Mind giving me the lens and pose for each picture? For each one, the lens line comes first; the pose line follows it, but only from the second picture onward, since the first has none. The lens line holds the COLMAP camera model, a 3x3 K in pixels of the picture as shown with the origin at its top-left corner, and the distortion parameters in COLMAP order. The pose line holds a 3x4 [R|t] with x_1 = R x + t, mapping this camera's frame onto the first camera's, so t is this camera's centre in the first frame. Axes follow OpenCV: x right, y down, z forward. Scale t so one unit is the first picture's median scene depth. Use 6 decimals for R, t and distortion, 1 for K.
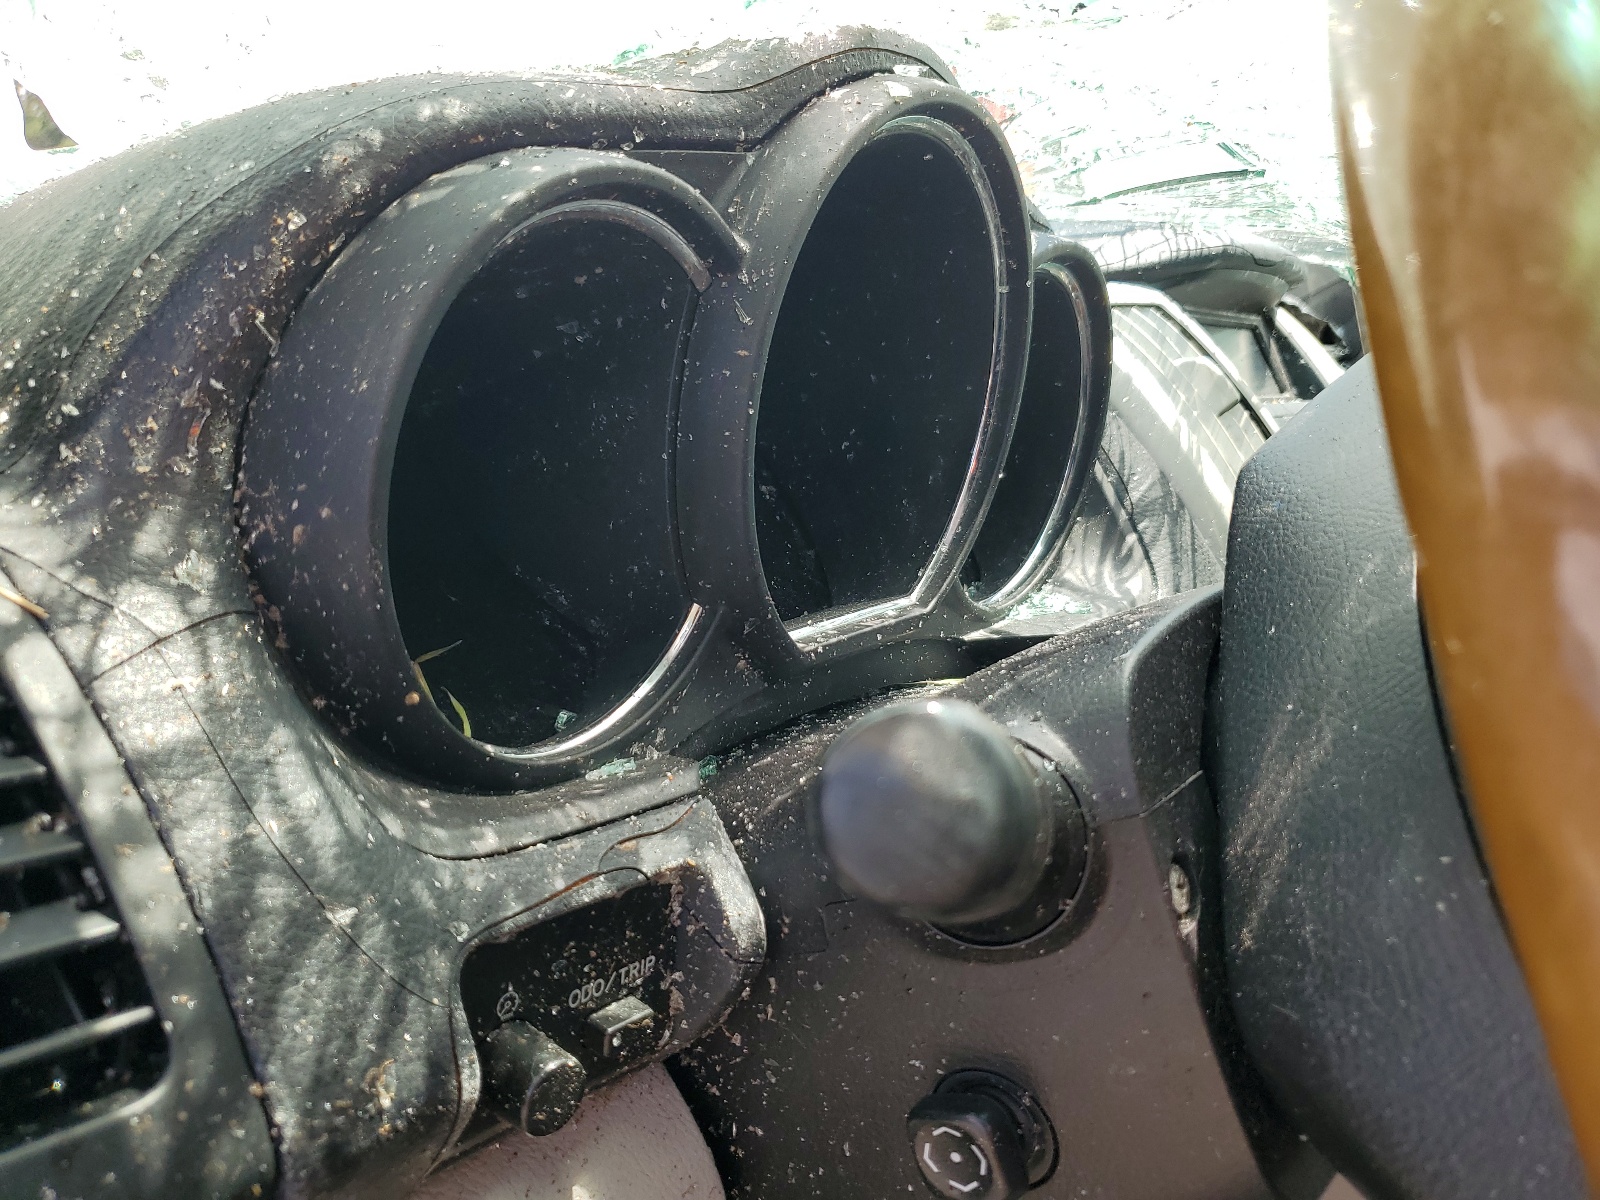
lens RADIAL K [[1223.0, 0, 799.1], [0, 1223.0, 599.5], [0, 0, 1]] dist [-0.009999, -0.002822]
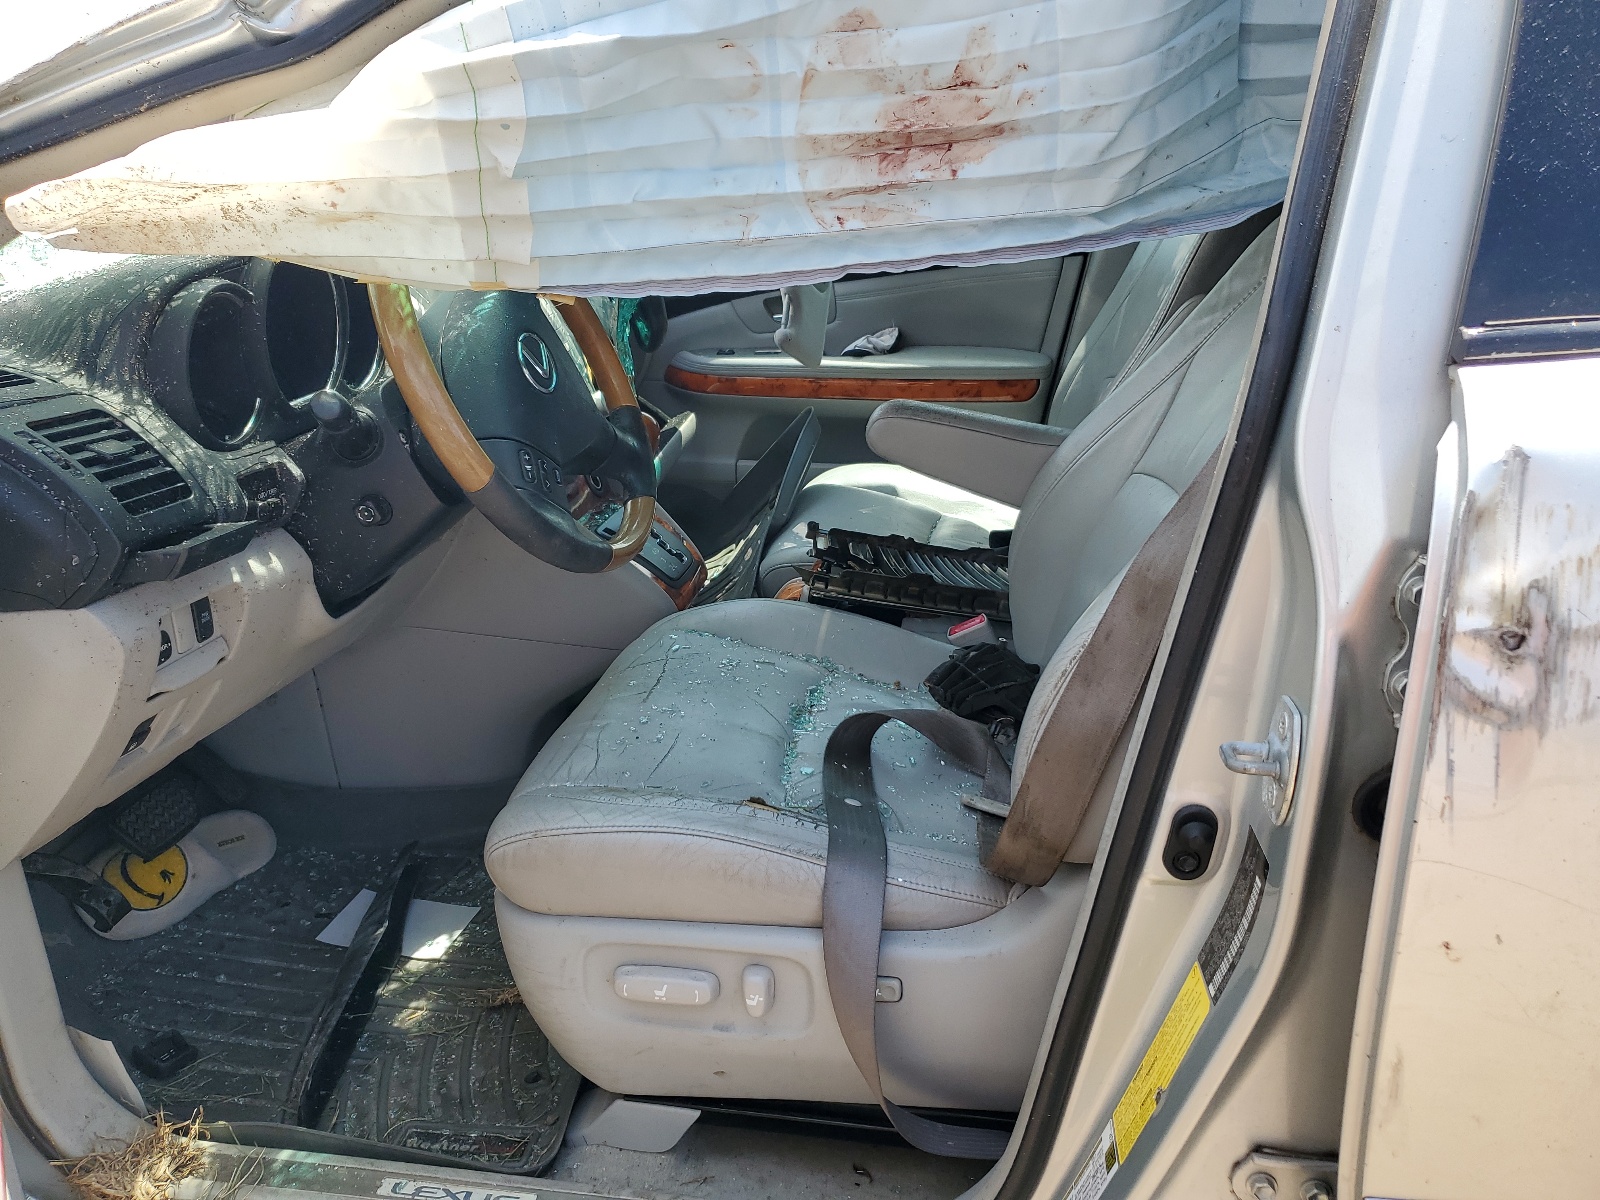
lens RADIAL K [[1223.0, 0, 800.1], [0, 1223.0, 601.3], [0, 0, 1]] dist [-0.009999, -0.002822]
pose [[0.890872, -0.230643, 0.391345, -0.279748], [0.169413, 0.968050, 0.184873, 0.247940], [-0.421481, -0.098399, 0.901483, -3.797784]]
